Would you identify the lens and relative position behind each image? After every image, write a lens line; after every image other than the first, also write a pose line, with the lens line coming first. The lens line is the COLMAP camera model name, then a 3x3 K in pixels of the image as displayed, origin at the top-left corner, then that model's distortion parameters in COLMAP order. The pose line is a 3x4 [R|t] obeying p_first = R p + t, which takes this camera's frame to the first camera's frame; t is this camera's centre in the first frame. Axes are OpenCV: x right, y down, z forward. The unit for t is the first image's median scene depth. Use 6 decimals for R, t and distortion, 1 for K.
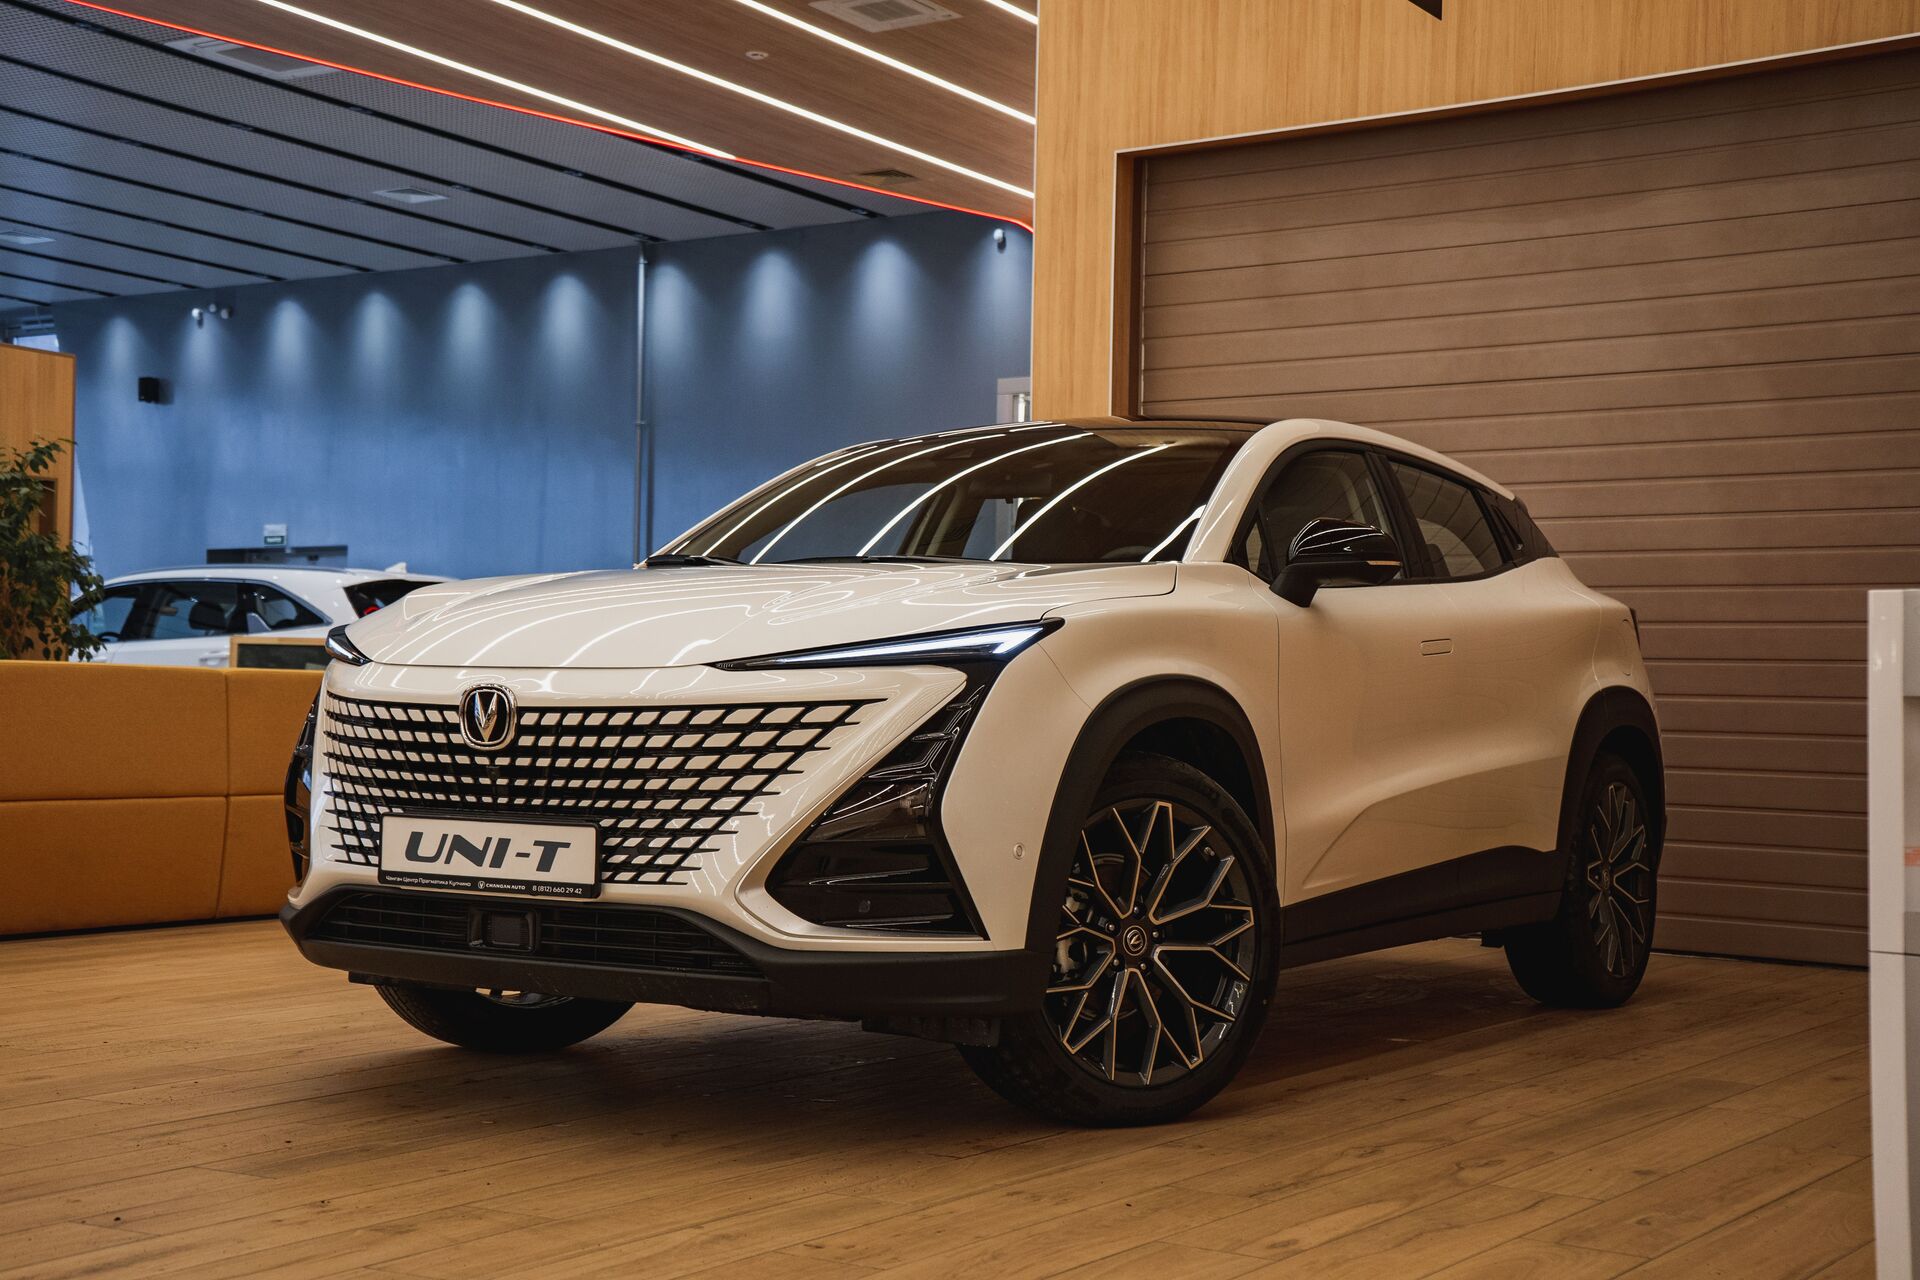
lens RADIAL K [[2496.2, 0, 960.0], [0, 2496.2, 640.0], [0, 0, 1]] dist [0.146418, 0.409448]
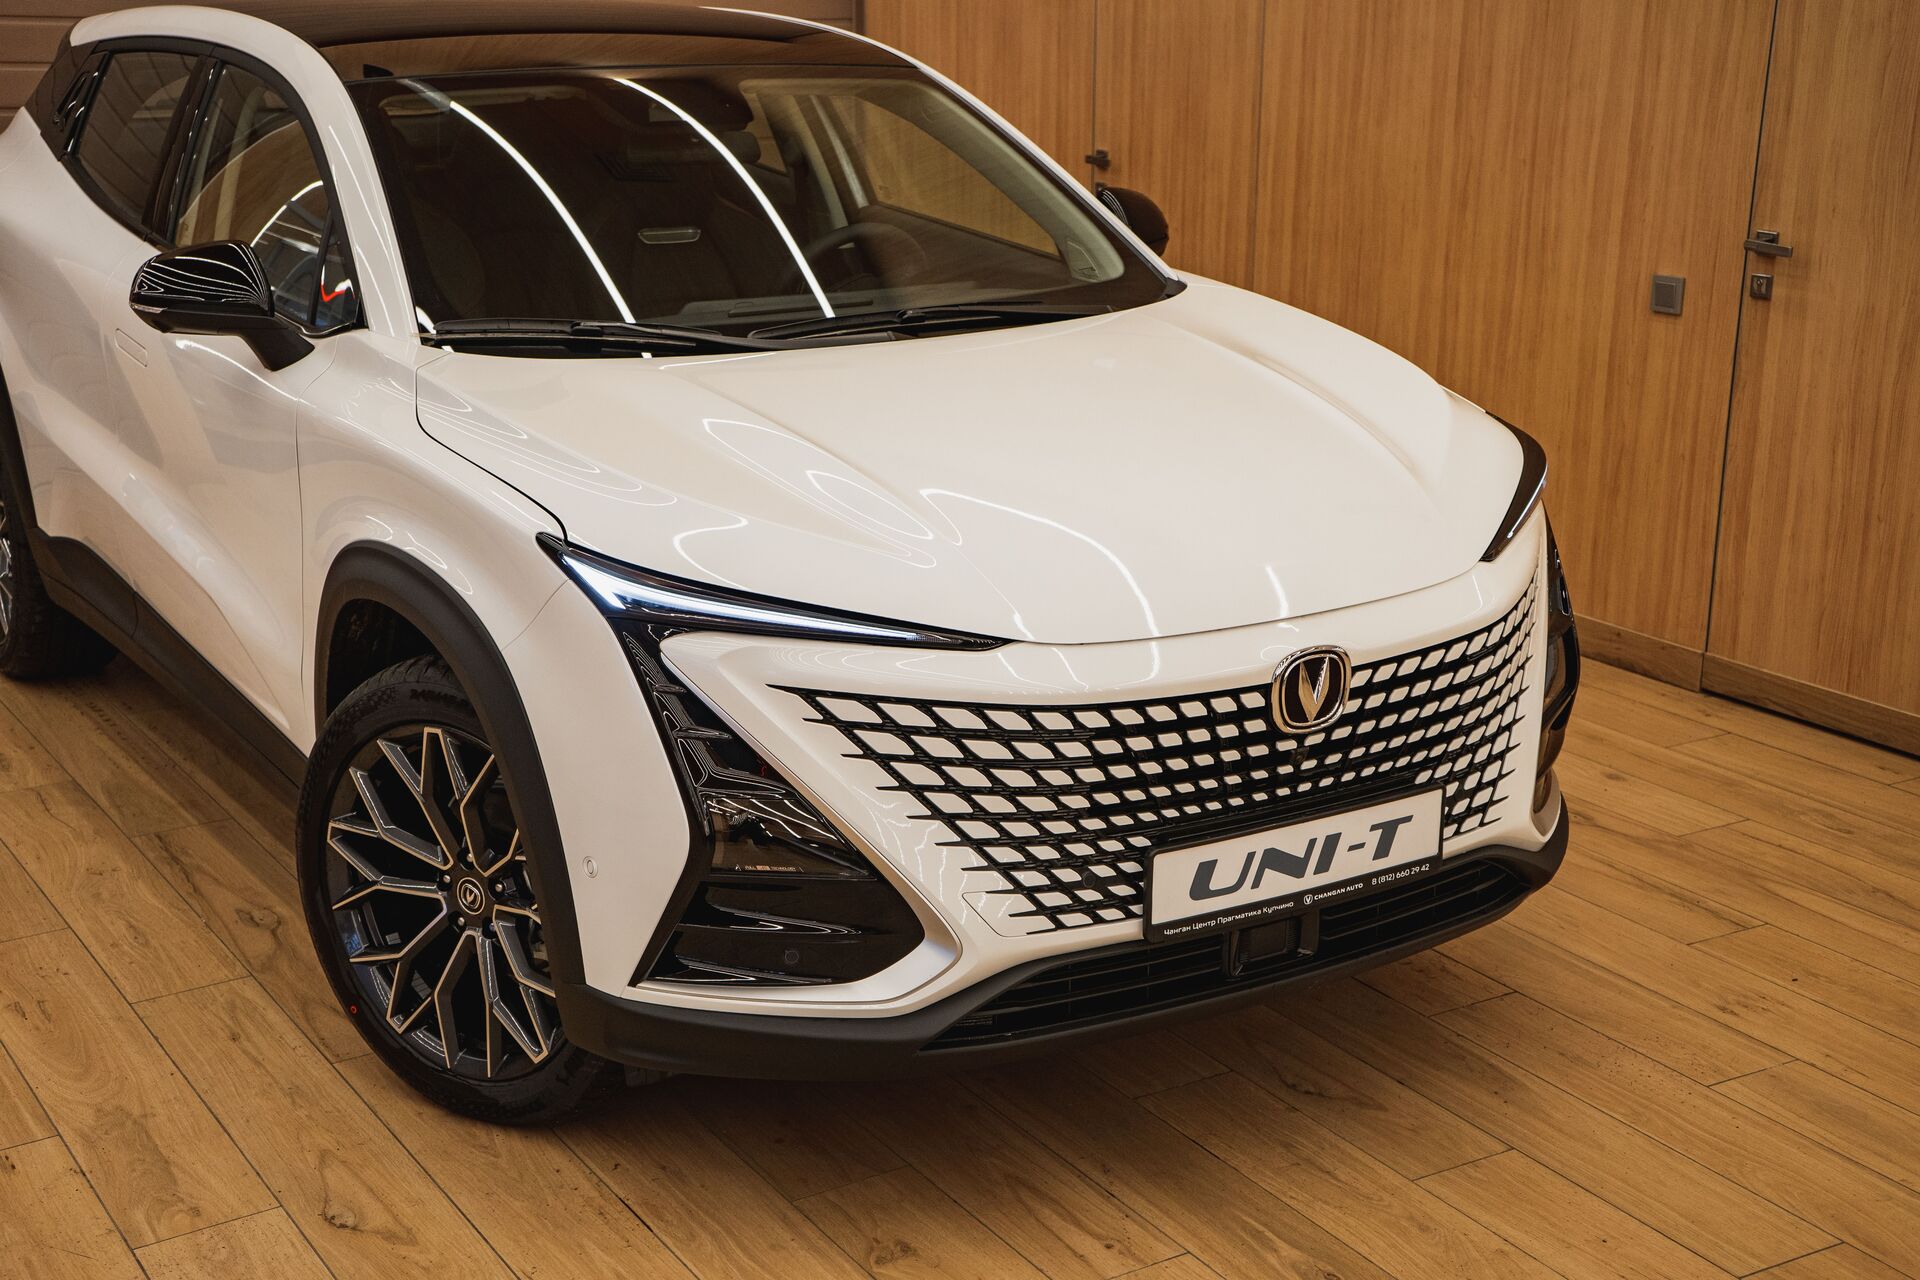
lens RADIAL K [[2496.2, 0, 960.0], [0, 2496.2, 640.0], [0, 0, 1]] dist [0.146418, 0.409448]
pose [[0.417763, -0.268544, 0.867962, -0.850520], [-0.021049, 0.952203, 0.304739, -0.202358], [-0.908312, -0.145578, 0.392143, 0.783905]]
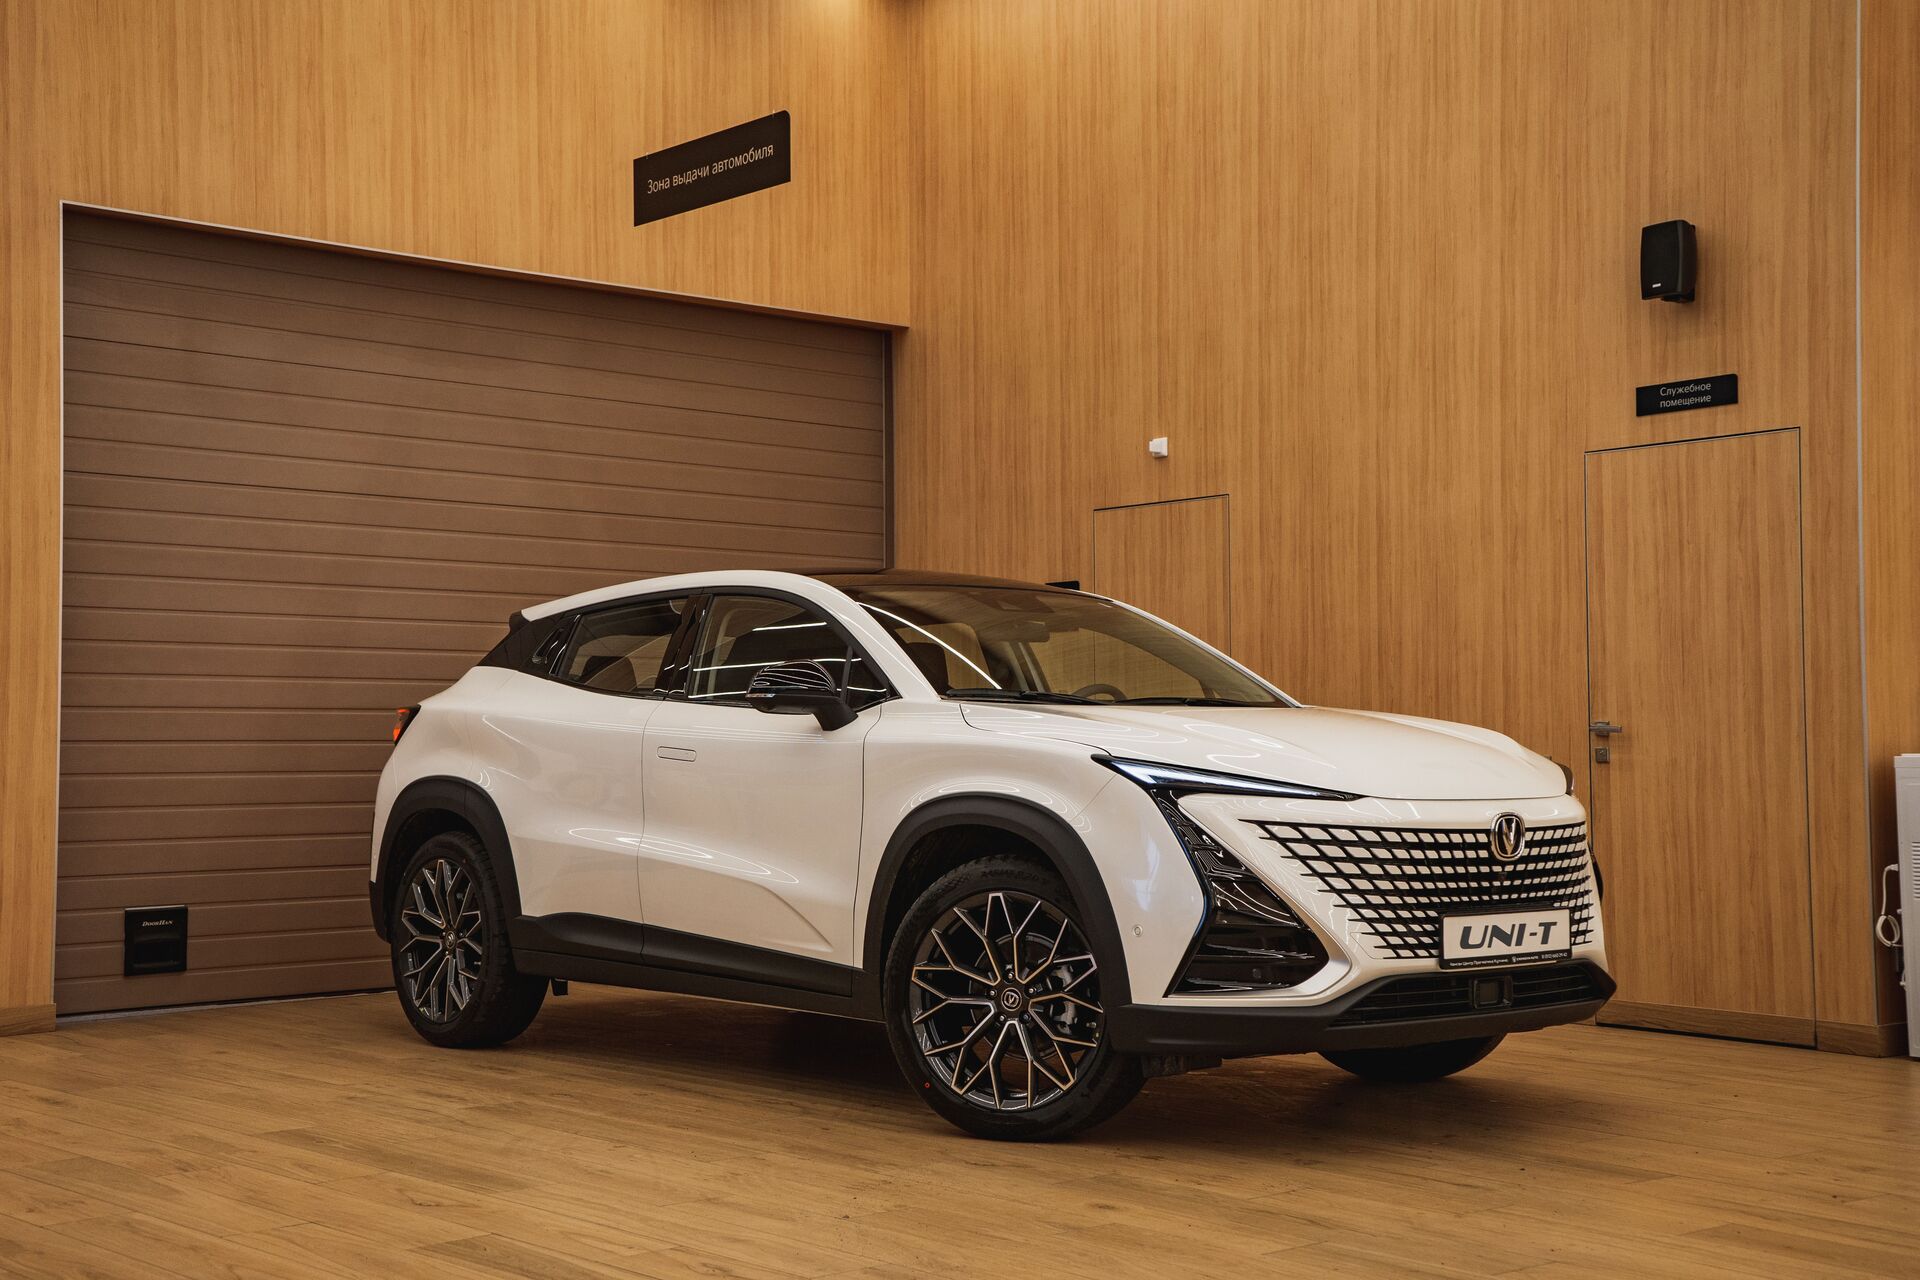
lens RADIAL K [[2397.7, 0, 960.0], [0, 2397.7, 640.0], [0, 0, 1]] dist [0.146867, 0.024315]
pose [[0.276079, 0.021942, 0.960884, -1.499013], [-0.017806, 0.999685, -0.017712, -0.046433], [-0.960970, -0.012220, 0.276383, 0.899657]]
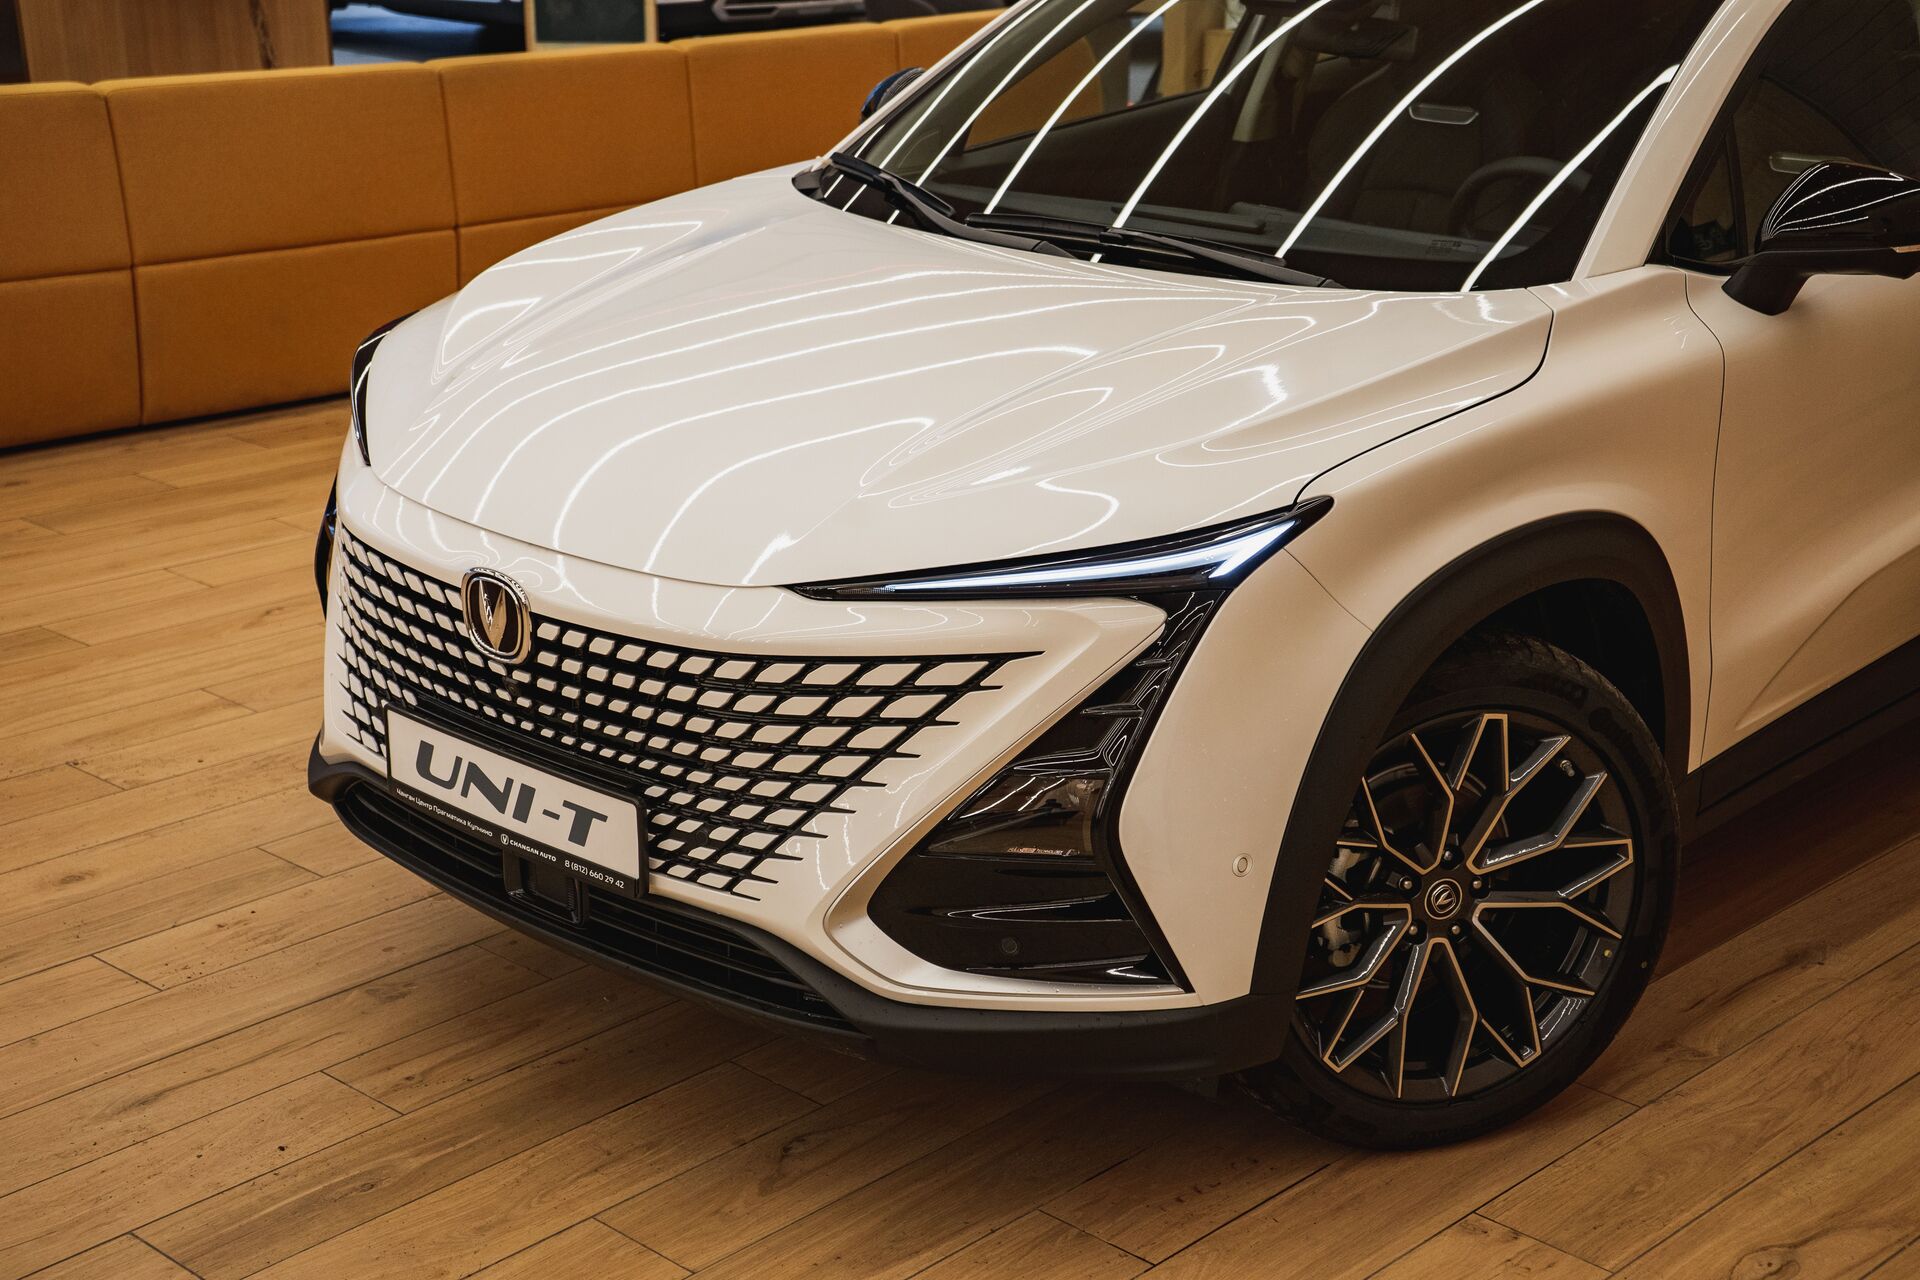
lens RADIAL K [[2751.5, 0, 960.0], [0, 2751.5, 640.0], [0, 0, 1]] dist [0.295876, 0.097314]
pose [[0.981985, 0.043252, -0.183944, 0.079471], [0.021149, 0.942180, 0.334440, -0.213399], [0.187773, -0.332305, 0.924291, 0.298276]]
